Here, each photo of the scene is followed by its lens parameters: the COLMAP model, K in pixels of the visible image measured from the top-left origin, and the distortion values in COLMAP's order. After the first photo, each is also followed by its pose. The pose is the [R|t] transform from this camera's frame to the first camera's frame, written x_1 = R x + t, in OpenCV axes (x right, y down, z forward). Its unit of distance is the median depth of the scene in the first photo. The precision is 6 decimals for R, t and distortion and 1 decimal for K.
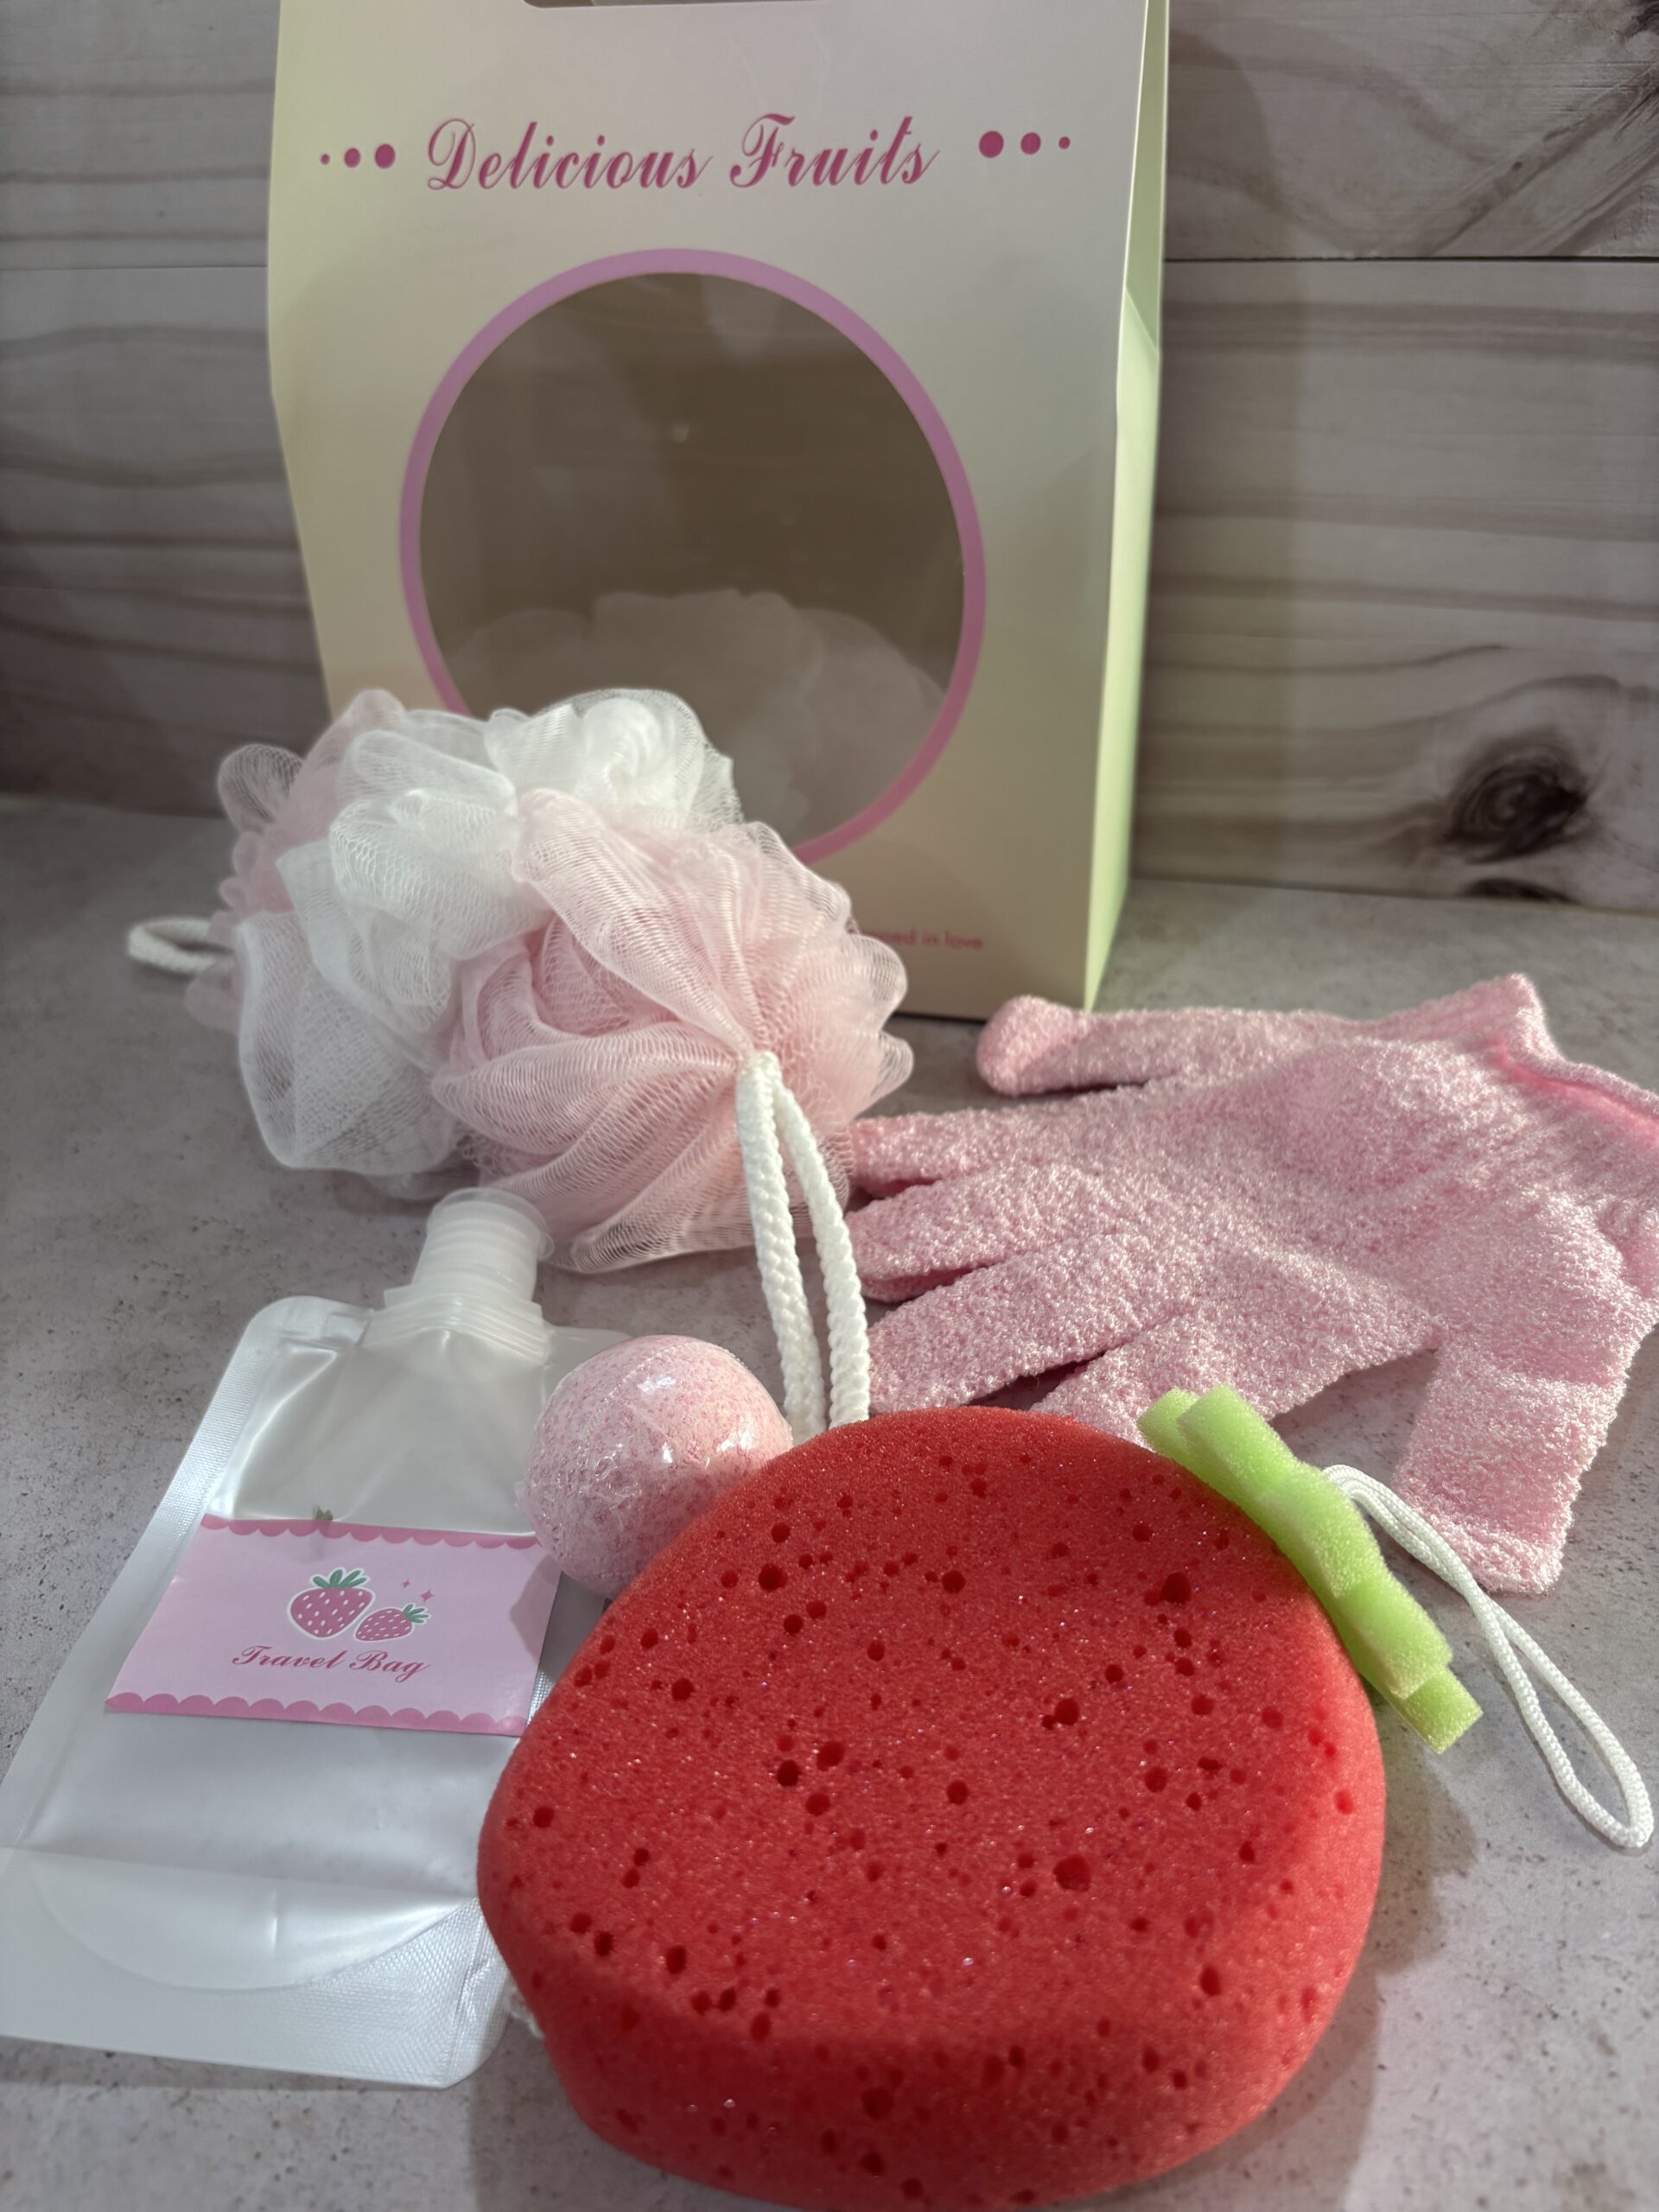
lens RADIAL K [[1806.9, 0, 825.3], [0, 1806.9, 1096.3], [0, 0, 1]] dist [-0.007565, -0.032756]
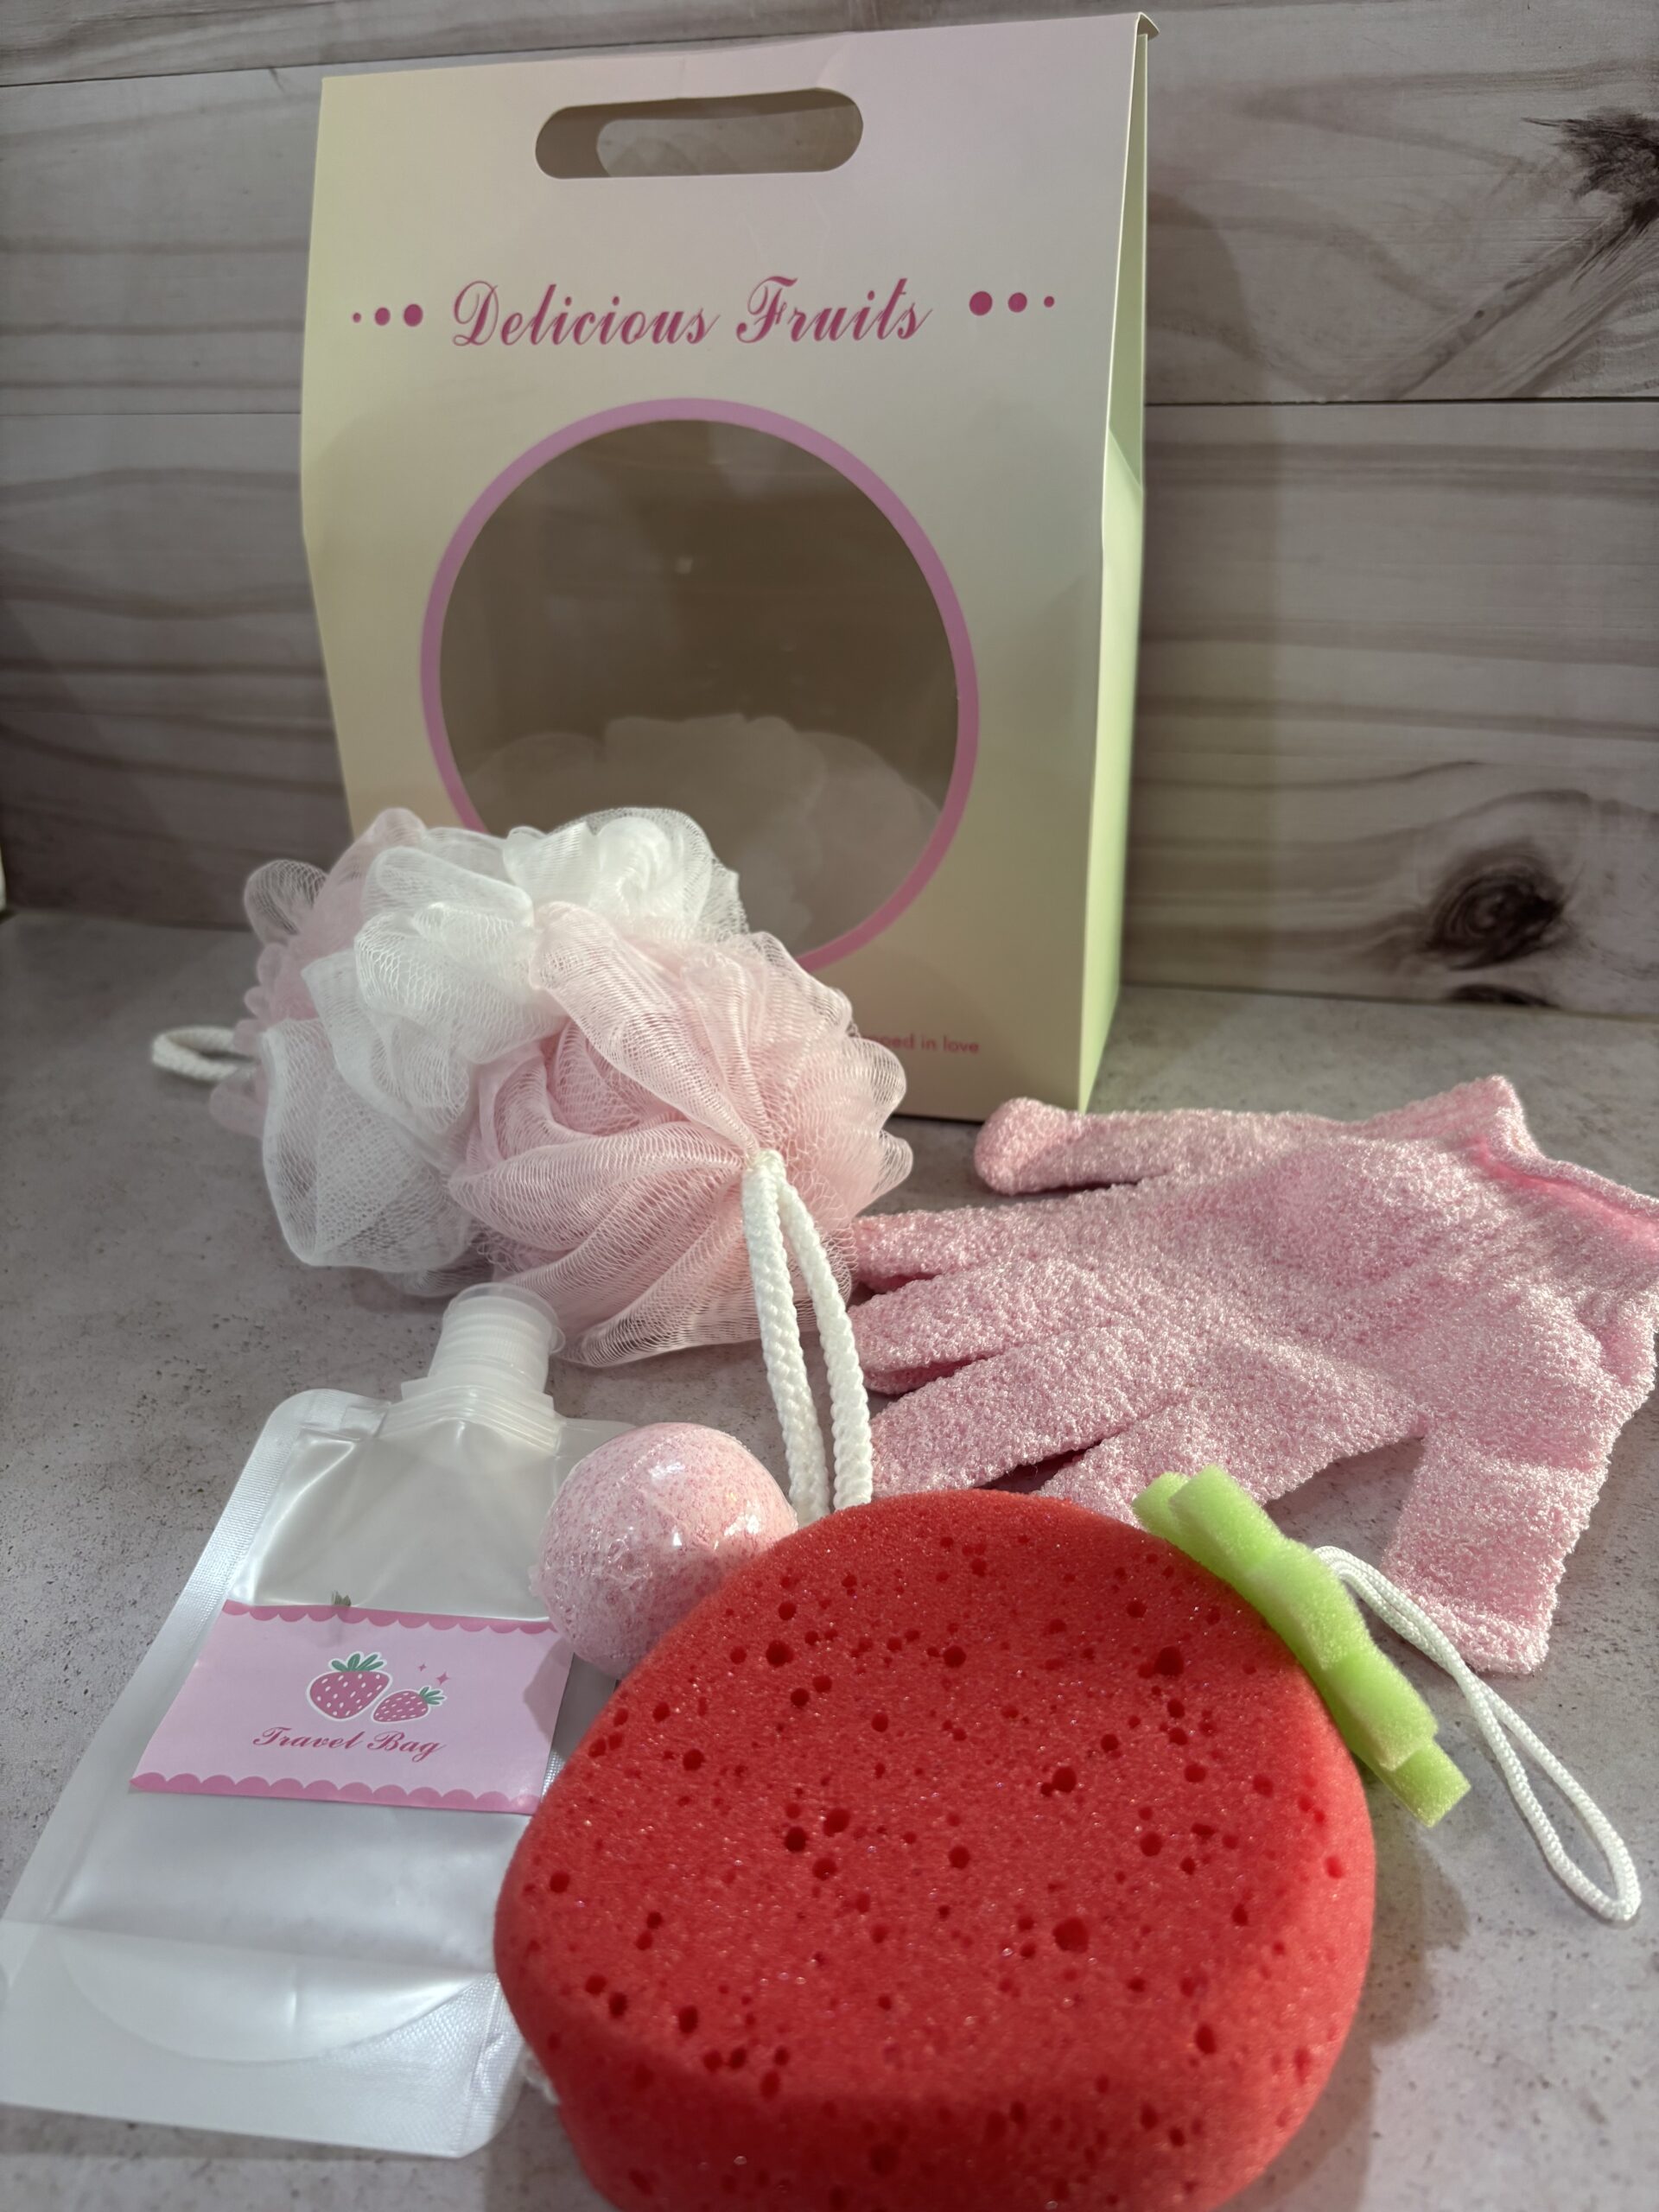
lens RADIAL K [[1806.9, 0, 810.7], [0, 1806.9, 1077.3], [0, 0, 1]] dist [-0.007565, -0.032756]
pose [[0.999961, -0.002790, -0.008320, -0.001250], [0.002178, 0.997348, -0.072753, 0.008126], [0.008501, 0.072733, 0.997315, -0.037088]]
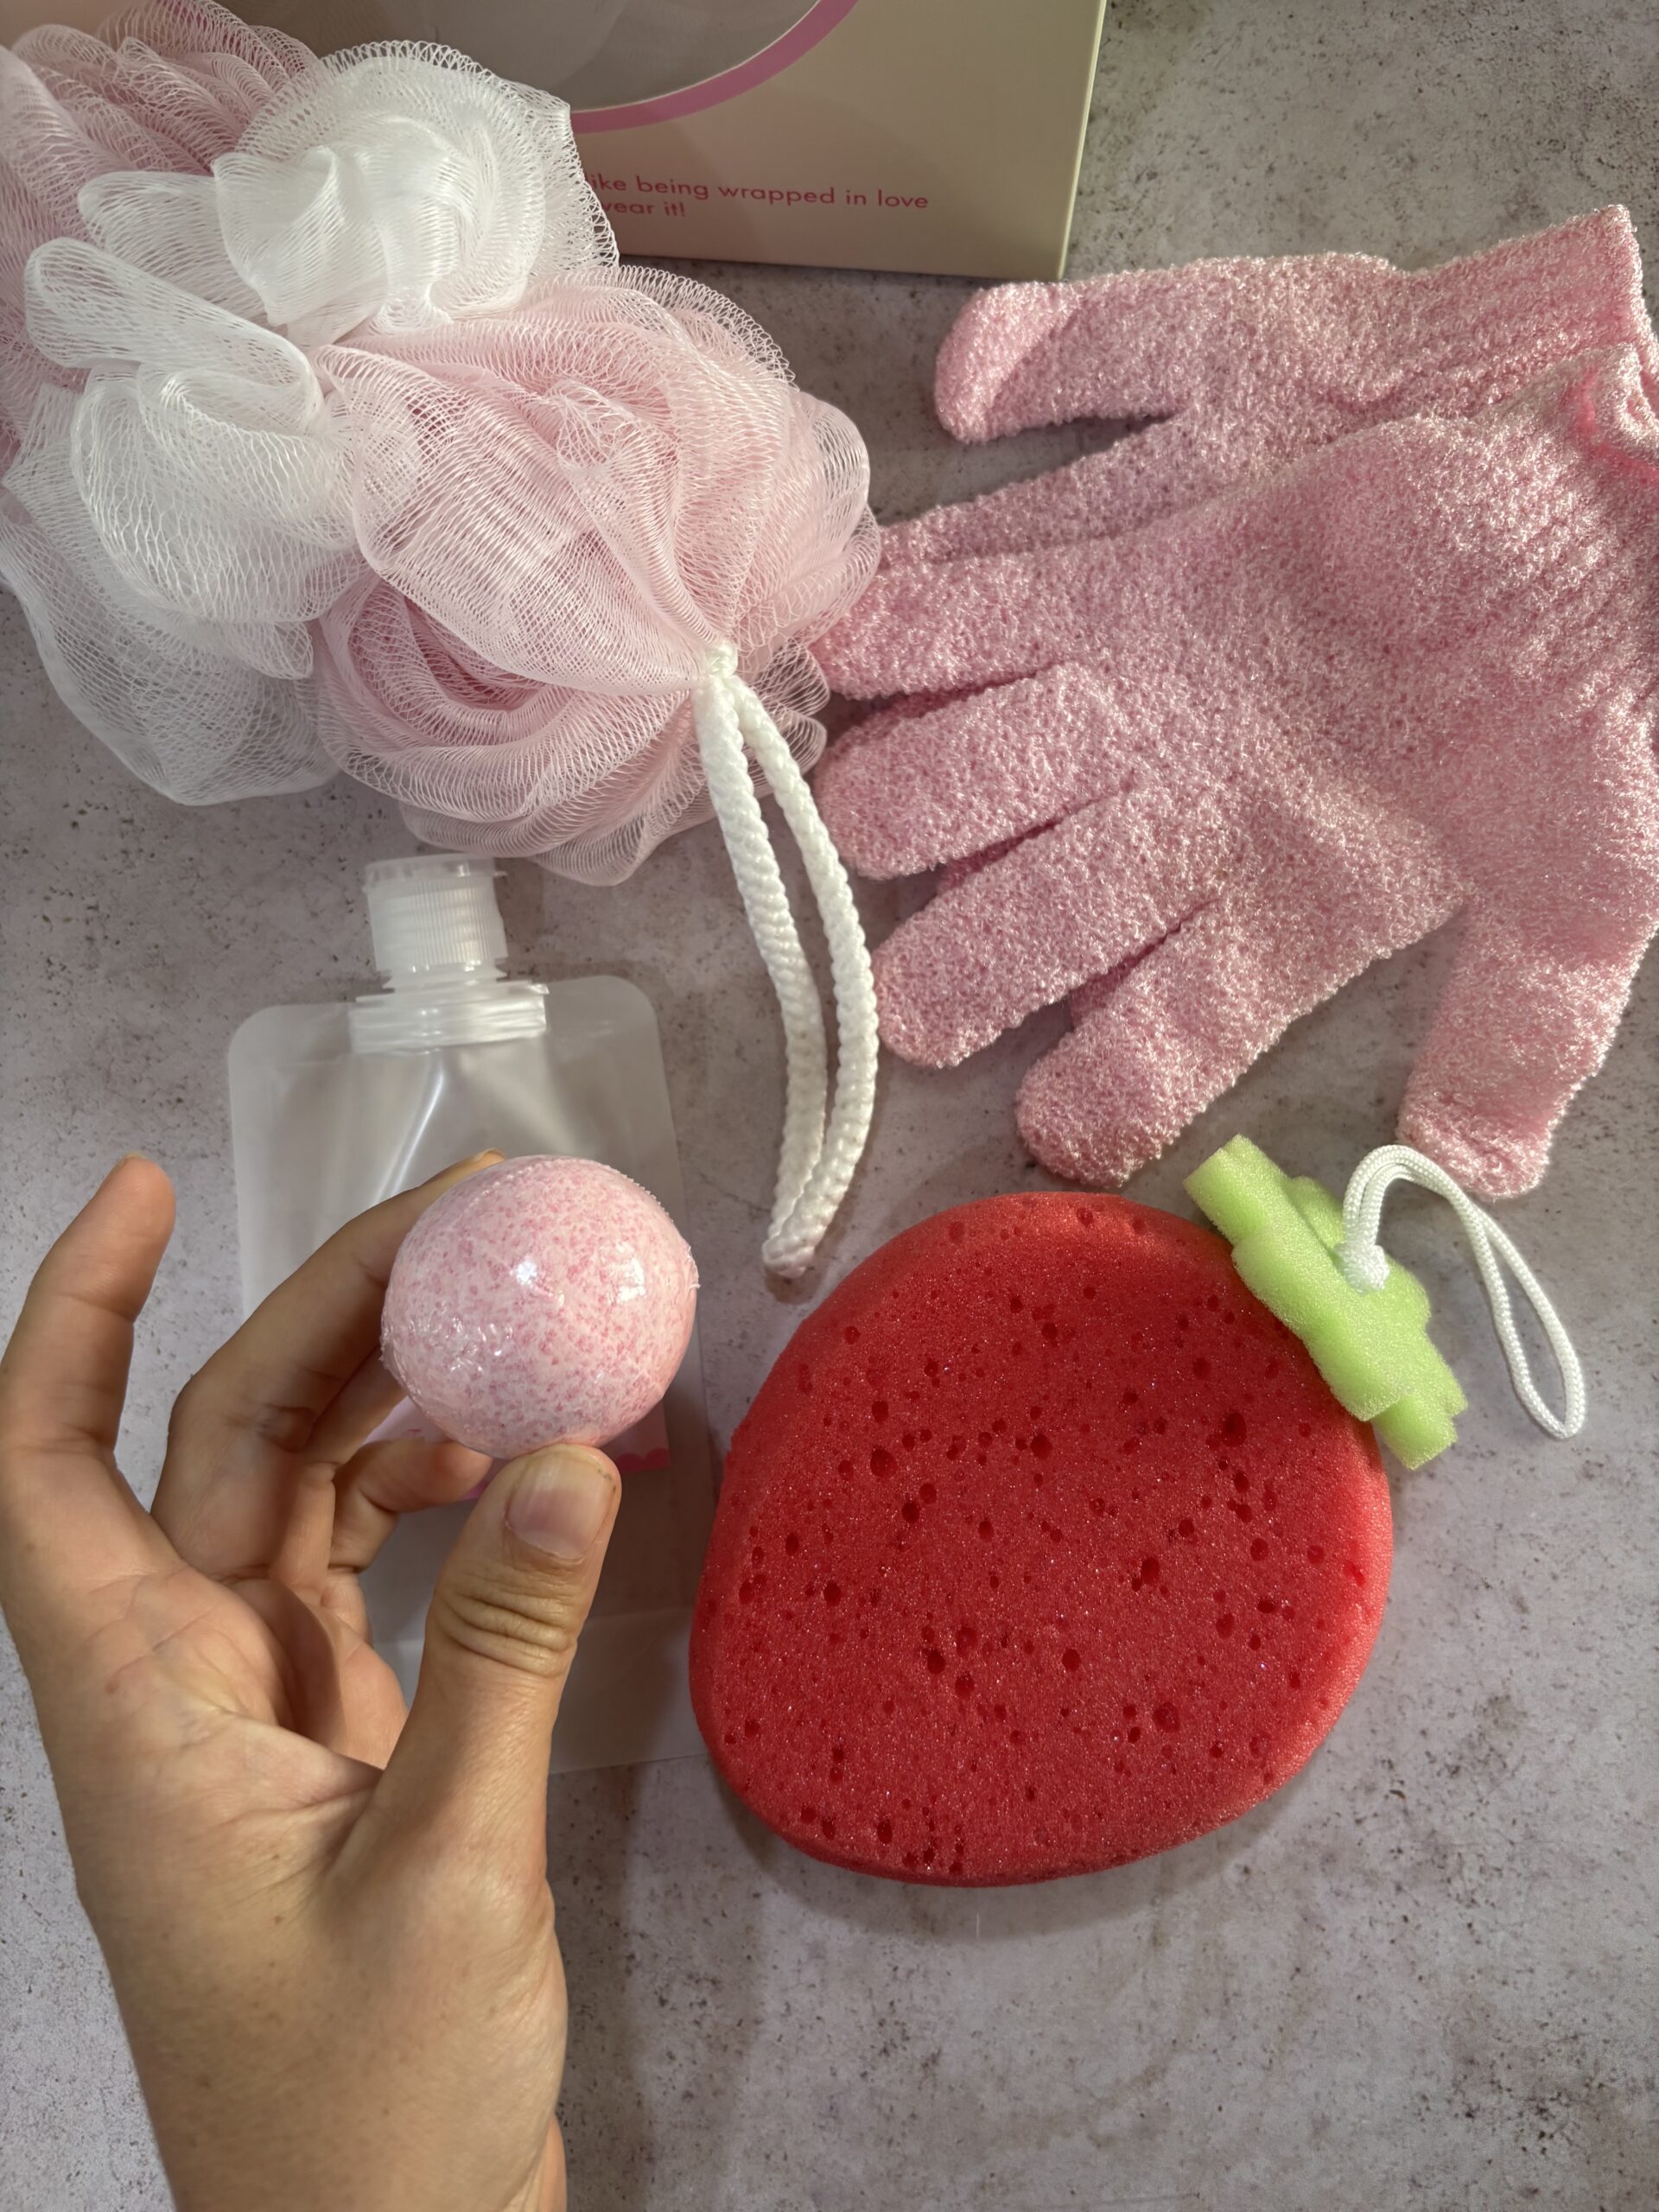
lens RADIAL K [[1806.9, 0, 841.1], [0, 1806.9, 1095.3], [0, 0, 1]] dist [-0.007565, -0.032756]
pose [[0.985817, -0.164306, 0.034192, -0.036697], [0.076839, 0.623013, 0.778428, -0.491127], [-0.149202, -0.764760, 0.626802, 0.301075]]
